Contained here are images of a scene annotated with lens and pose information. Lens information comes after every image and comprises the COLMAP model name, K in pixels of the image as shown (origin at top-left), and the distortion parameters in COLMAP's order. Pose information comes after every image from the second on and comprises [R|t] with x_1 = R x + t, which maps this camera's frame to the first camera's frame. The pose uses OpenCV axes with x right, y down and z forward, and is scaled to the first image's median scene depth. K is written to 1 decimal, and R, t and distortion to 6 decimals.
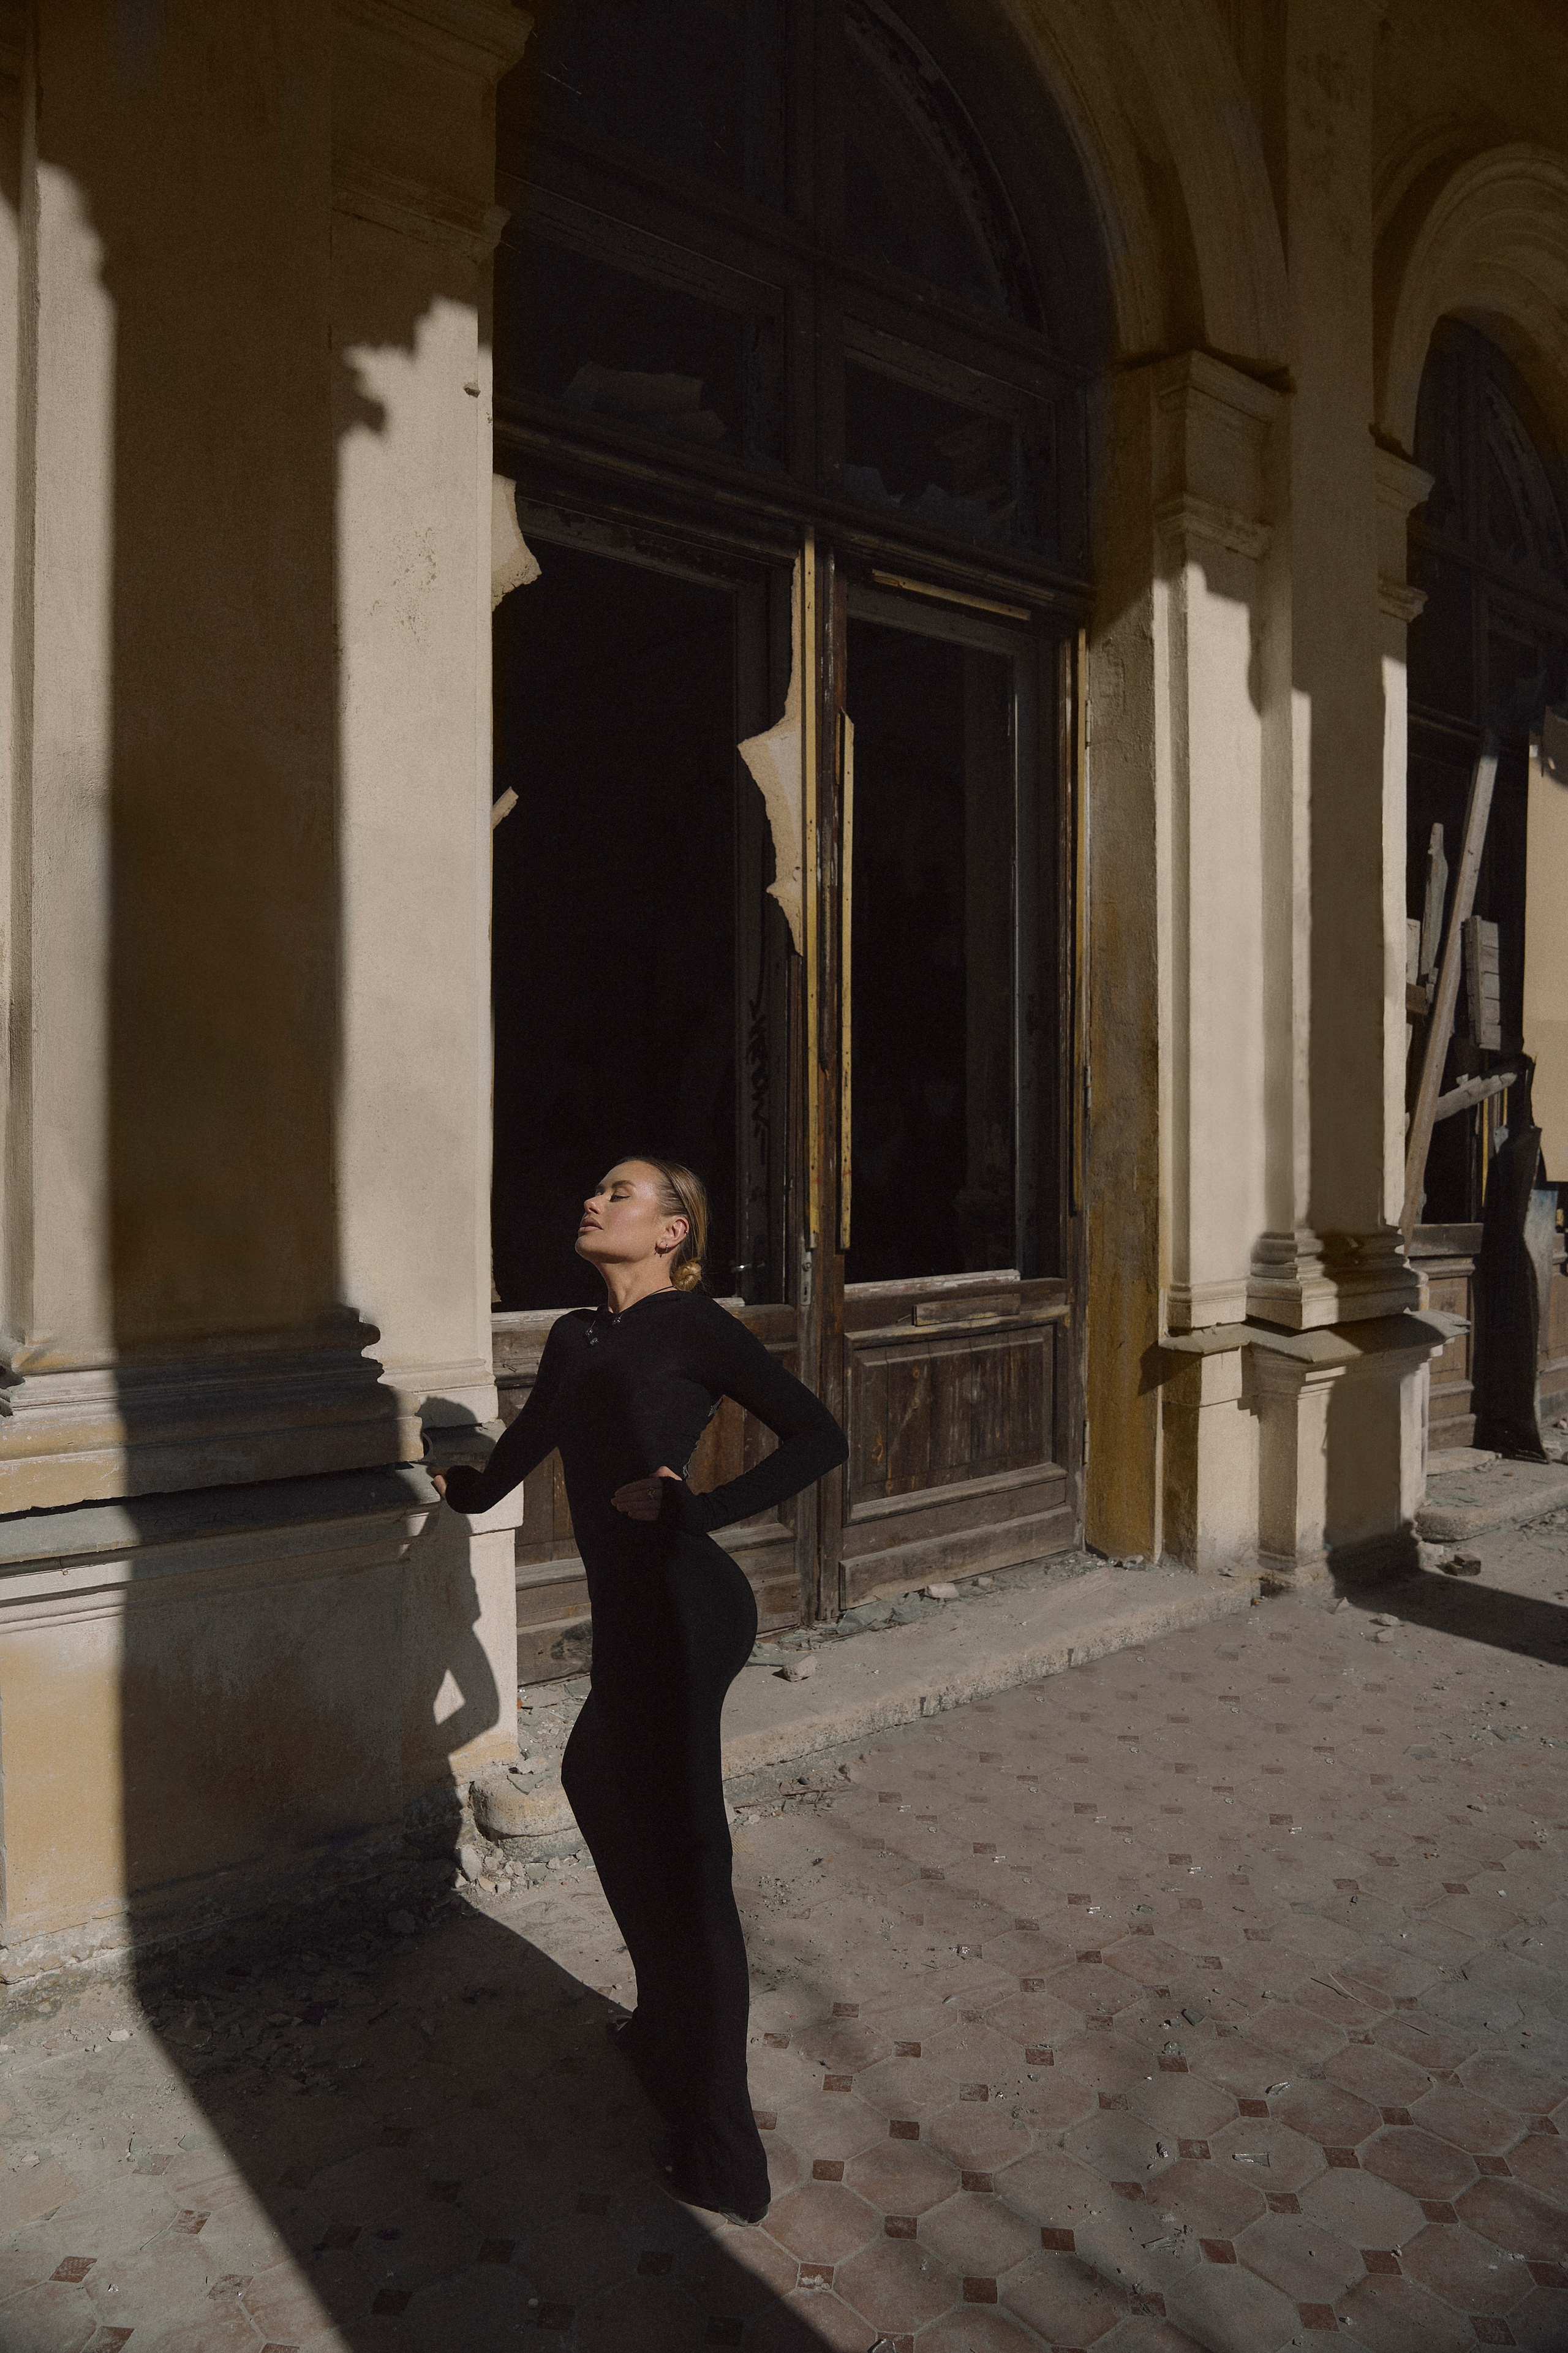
lens RADIAL K [[1603.1, 0, 754.6], [0, 1603.1, 1175.1], [0, 0, 1]] dist [-0.098719, 0.081208]
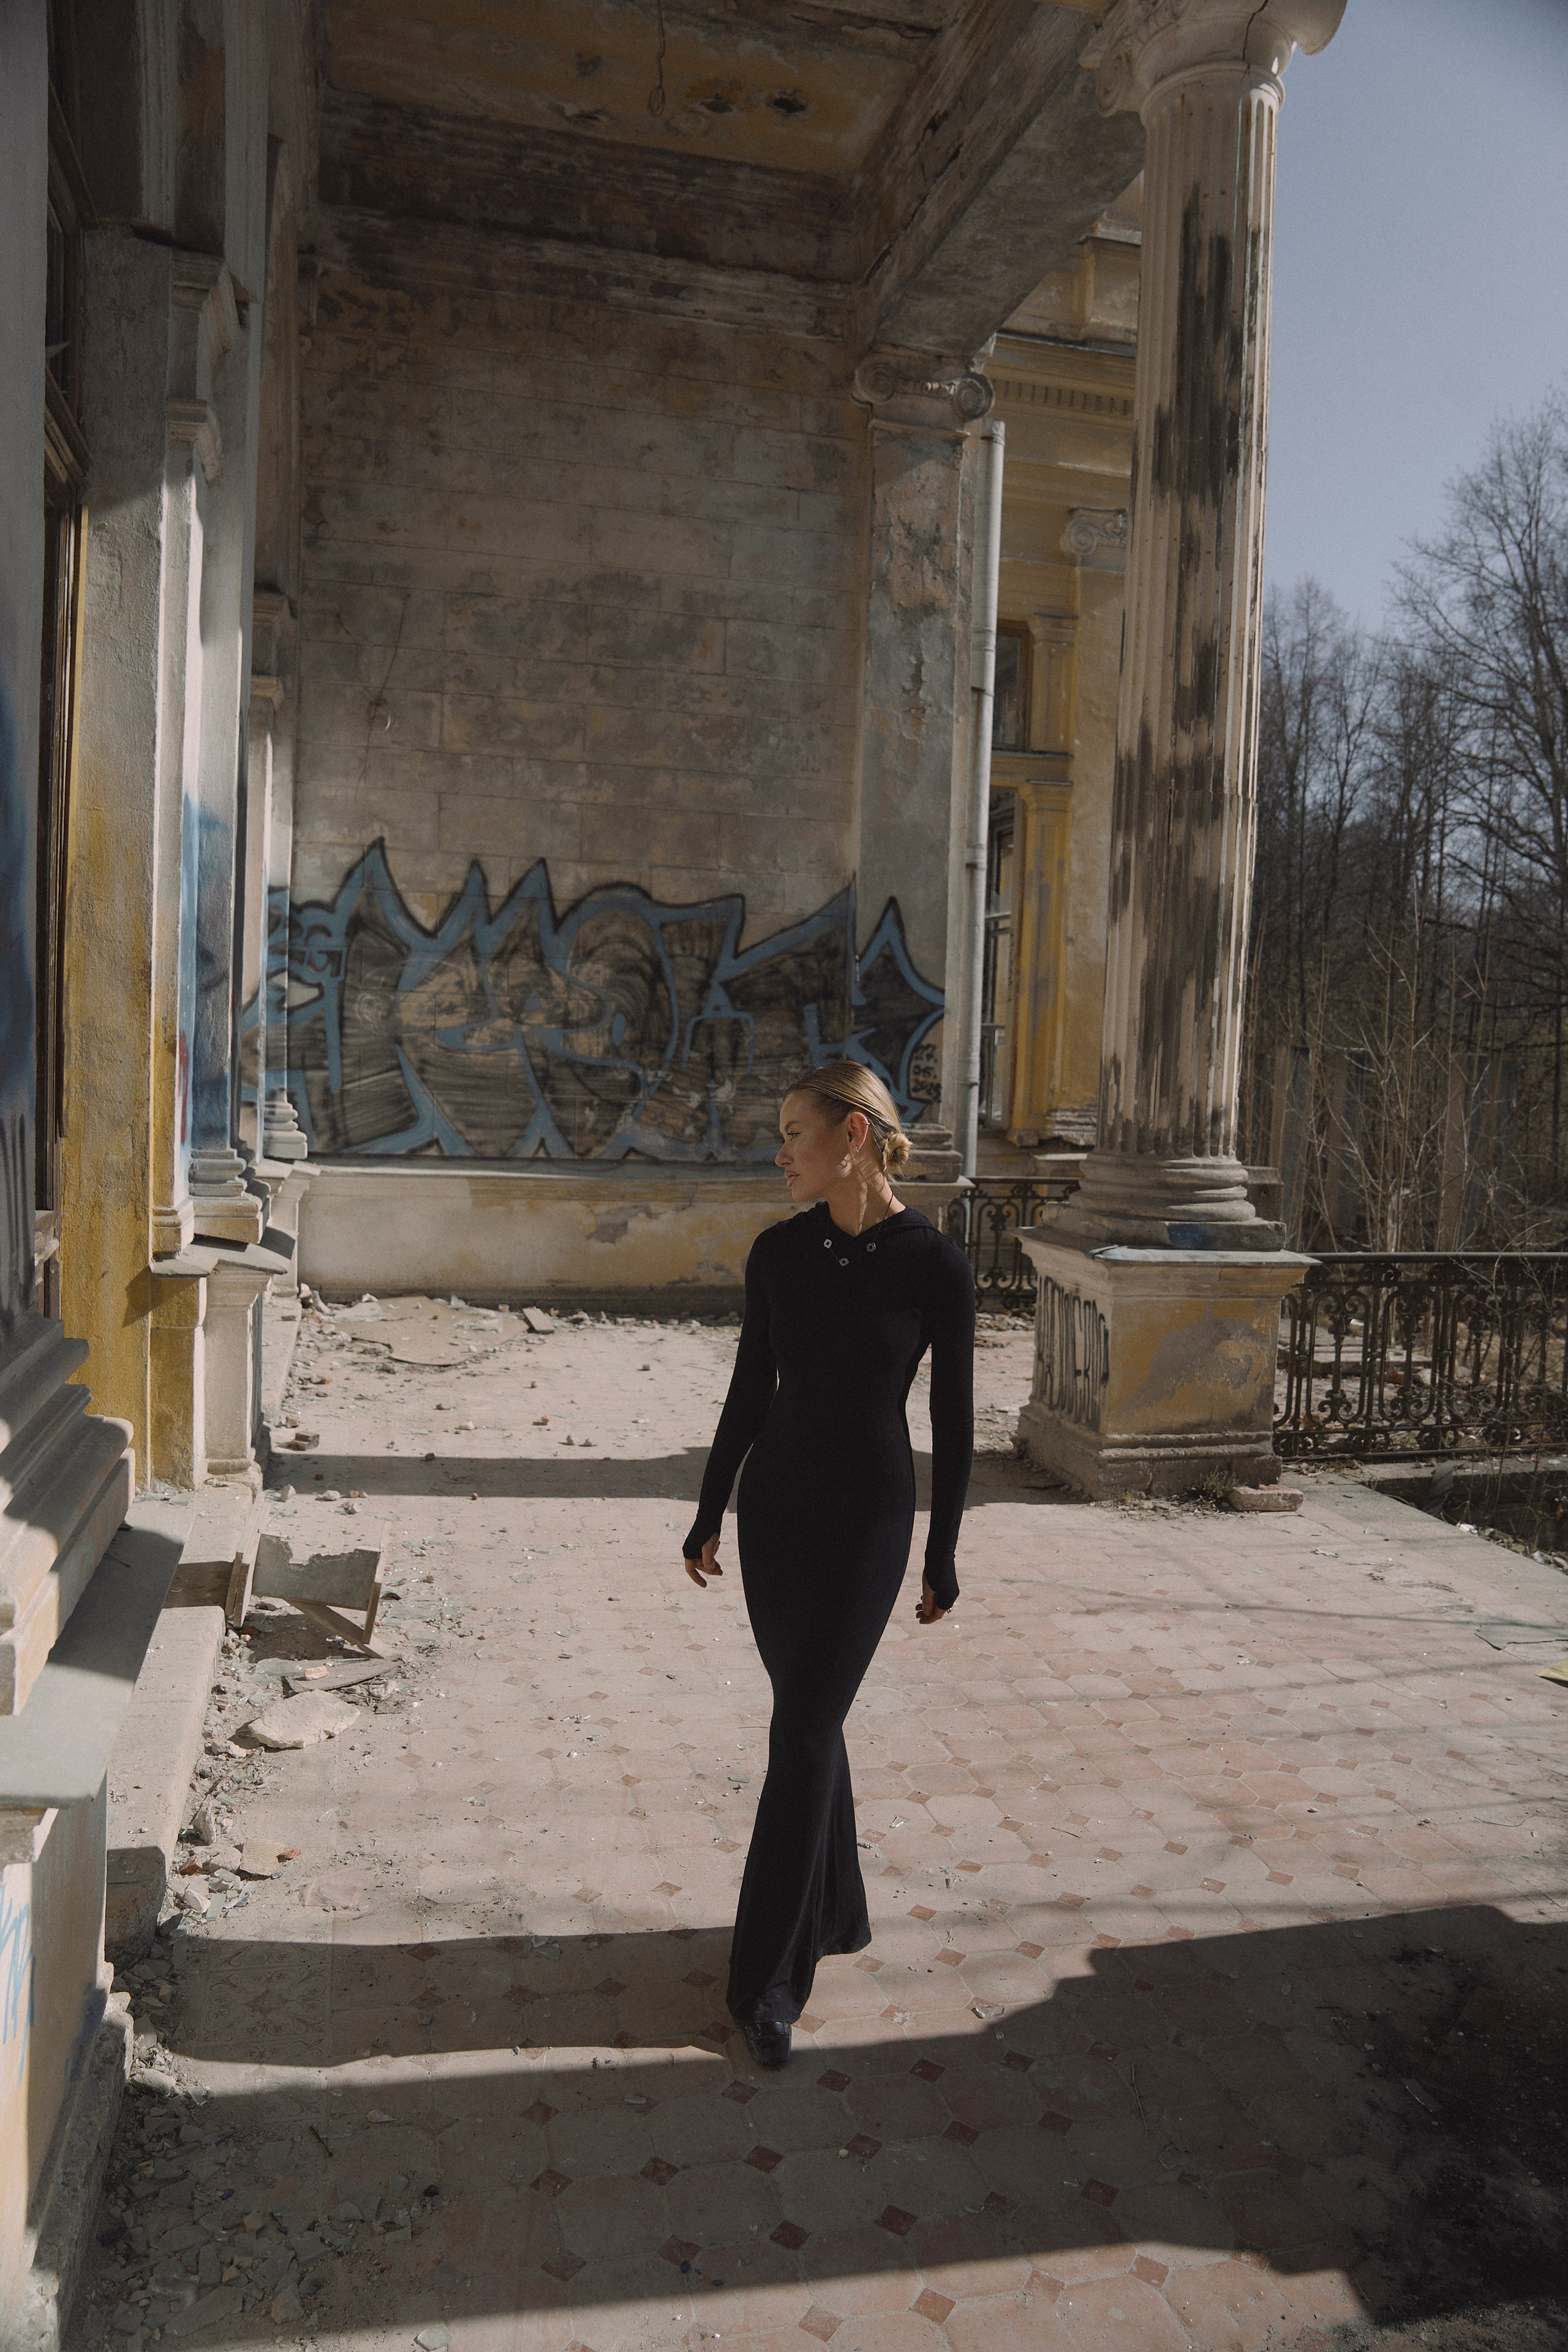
lens RADIAL K [[1602.5, 0, 754.6], [0, 1602.5, 1174.6], [0, 0, 1]] dist [-0.098719, 0.081208]
pose [[0.425124, -0.045340, 0.903999, -0.470273], [-0.020708, 0.997996, 0.059793, -0.019503], [-0.904898, -0.044140, 0.423333, 0.248368]]
